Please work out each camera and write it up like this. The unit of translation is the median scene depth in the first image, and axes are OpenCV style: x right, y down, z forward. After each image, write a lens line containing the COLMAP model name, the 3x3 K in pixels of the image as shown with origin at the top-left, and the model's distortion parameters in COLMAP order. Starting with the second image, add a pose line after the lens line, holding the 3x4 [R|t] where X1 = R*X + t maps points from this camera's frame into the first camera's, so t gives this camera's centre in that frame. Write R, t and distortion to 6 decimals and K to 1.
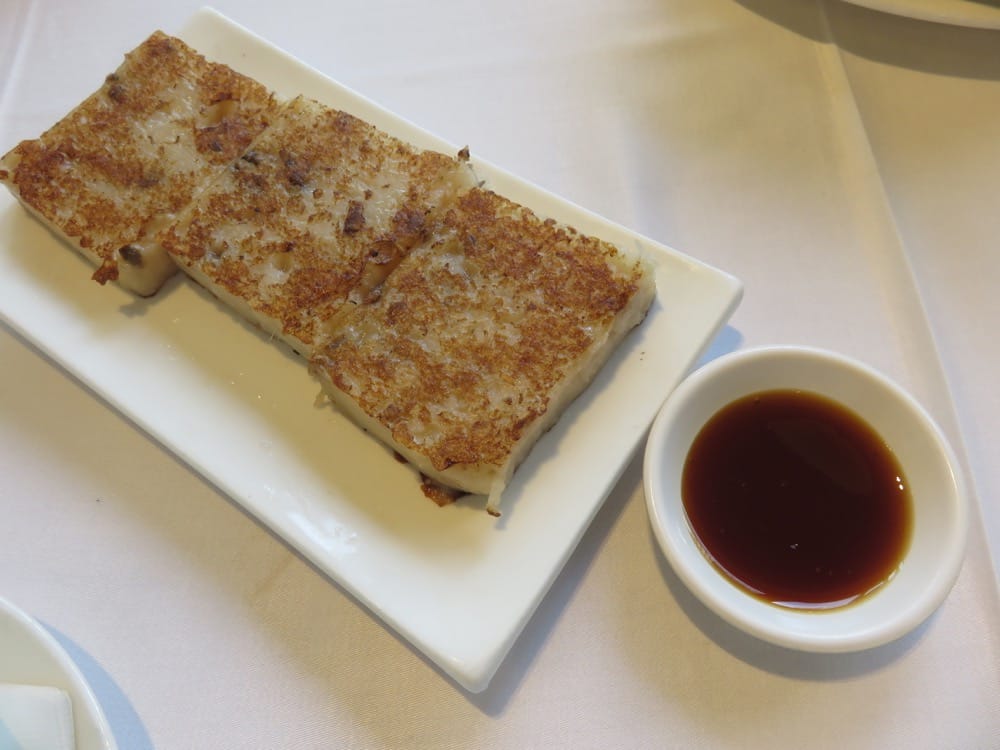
lens RADIAL K [[737.2, 0, 500.0], [0, 737.2, 375.0], [0, 0, 1]] dist [-0.012944, -0.003261]
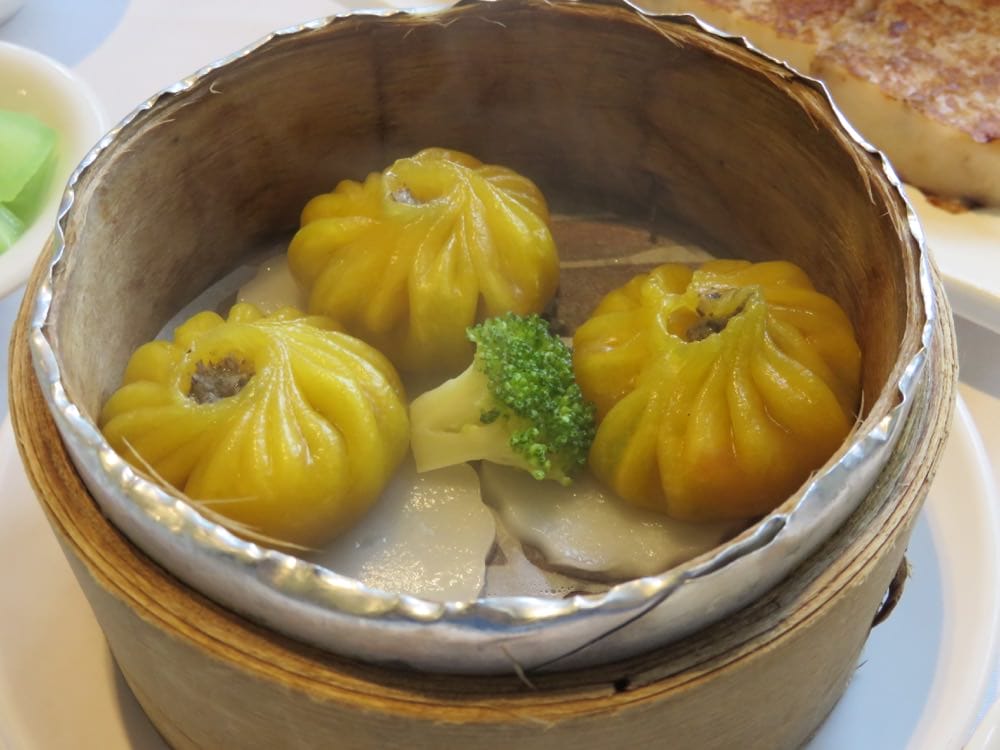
lens RADIAL K [[1250.1, 0, 500.0], [0, 1250.1, 375.0], [0, 0, 1]] dist [-0.045283, -0.045314]
pose [[0.996090, 0.086340, -0.018690, -0.566328], [-0.088123, 0.956355, -0.278603, 0.805829], [-0.006180, 0.279160, 0.960225, -0.385636]]
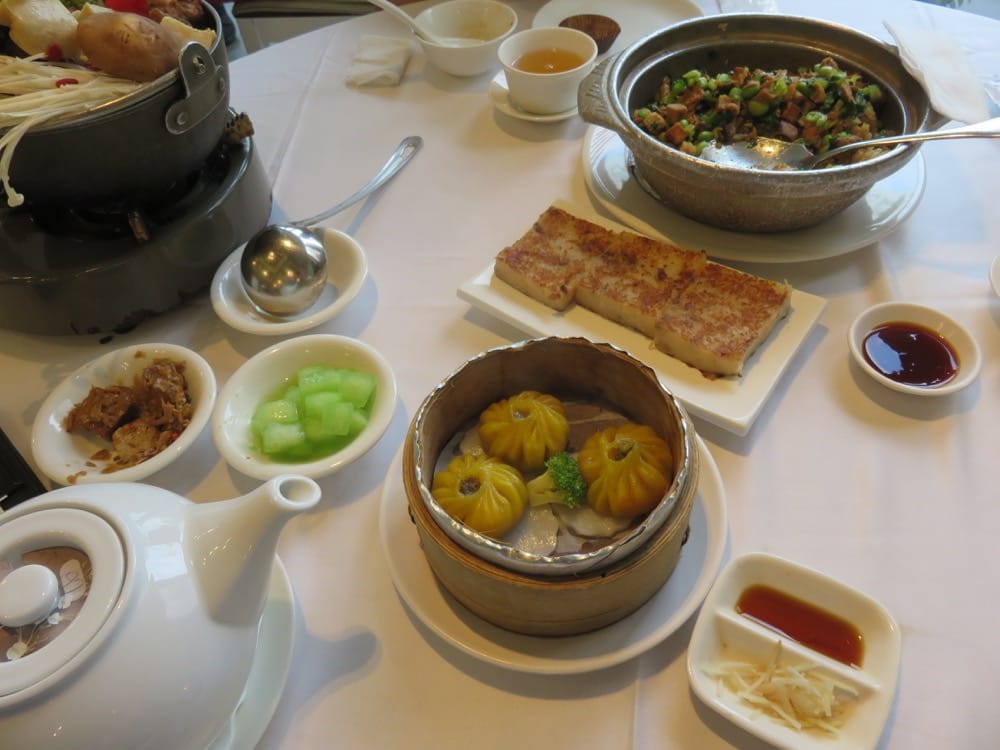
lens RADIAL K [[737.2, 0, 500.0], [0, 737.2, 375.0], [0, 0, 1]] dist [-0.012944, -0.003261]
pose [[0.999448, 0.007347, -0.032393, -0.669087], [-0.015617, 0.964657, -0.263046, 0.772206], [0.029316, 0.263407, 0.964239, -1.290510]]
